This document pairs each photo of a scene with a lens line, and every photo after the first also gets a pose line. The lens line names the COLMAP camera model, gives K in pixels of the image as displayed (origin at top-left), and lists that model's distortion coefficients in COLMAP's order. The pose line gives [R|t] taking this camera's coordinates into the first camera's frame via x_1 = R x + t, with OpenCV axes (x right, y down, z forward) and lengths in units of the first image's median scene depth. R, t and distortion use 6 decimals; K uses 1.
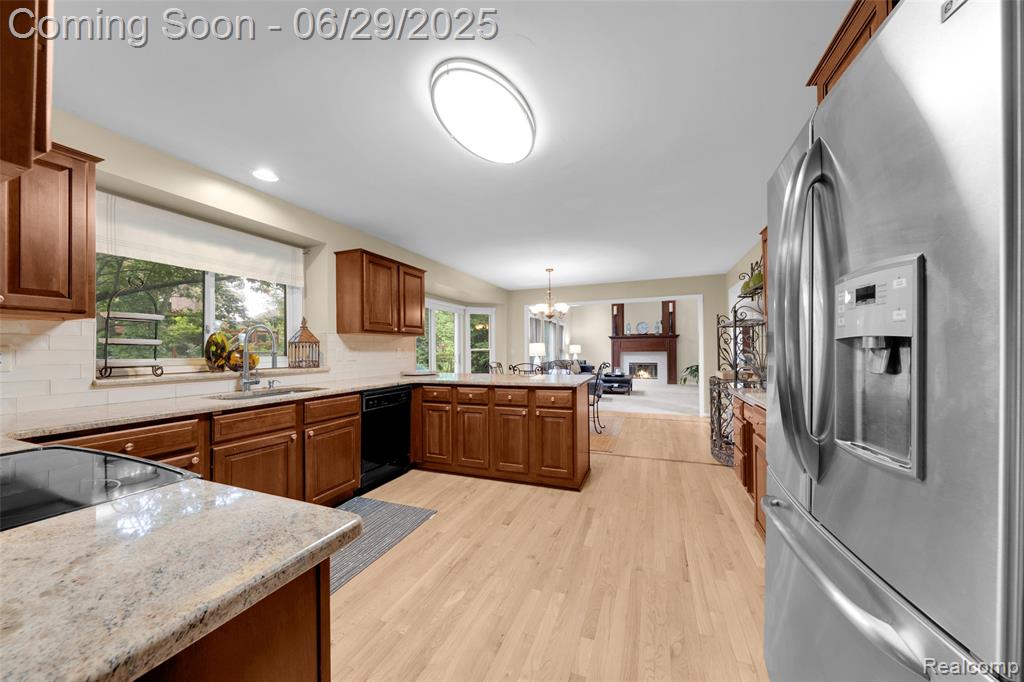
lens RADIAL K [[352.6, 0, 503.2], [0, 352.6, 345.6], [0, 0, 1]] dist [-0.000041, -0.000175]
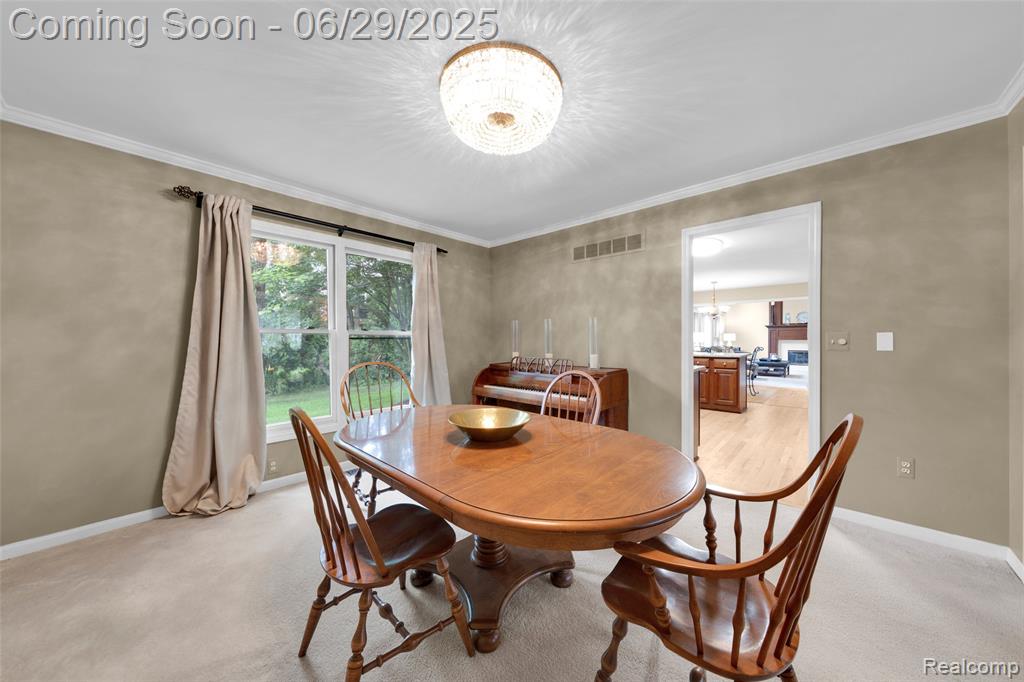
lens RADIAL K [[352.6, 0, 502.0], [0, 352.6, 338.6], [0, 0, 1]] dist [-0.000041, -0.000175]
pose [[0.936840, 0.007089, -0.349686, -0.158672], [-0.001090, 0.999849, 0.017350, -0.007345], [0.349756, -0.015873, 0.936706, -0.591022]]
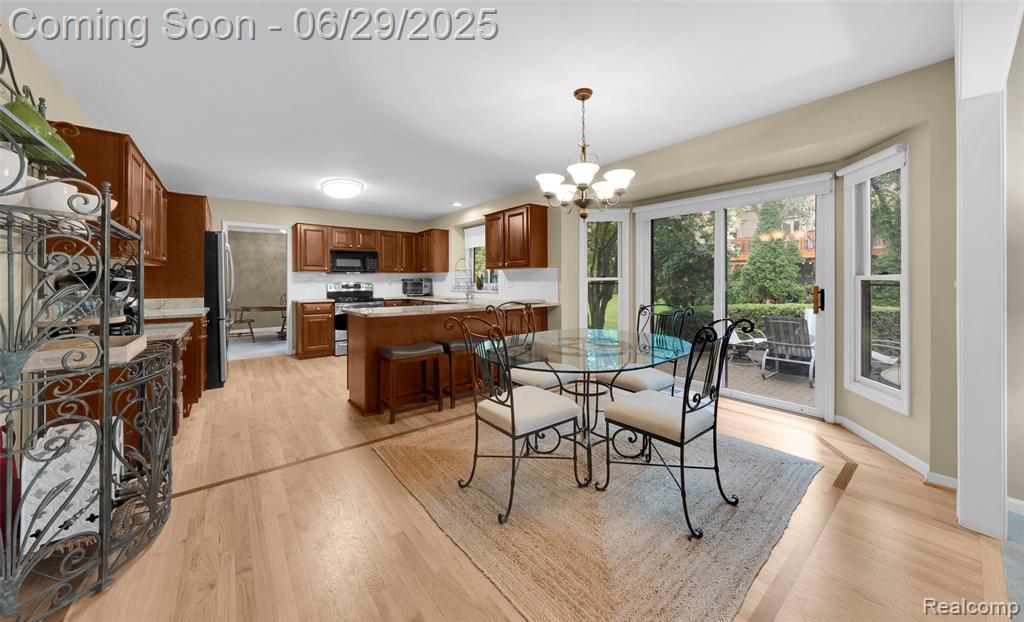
lens RADIAL K [[366.2, 0, 528.9], [0, 366.2, 280.1], [0, 0, 1]] dist [0.014607, 0.000046]
pose [[-0.474999, 0.007035, -0.879958, 0.698244], [0.020989, 0.999774, -0.003337, 0.014798], [0.879736, -0.020055, -0.475039, 1.452511]]
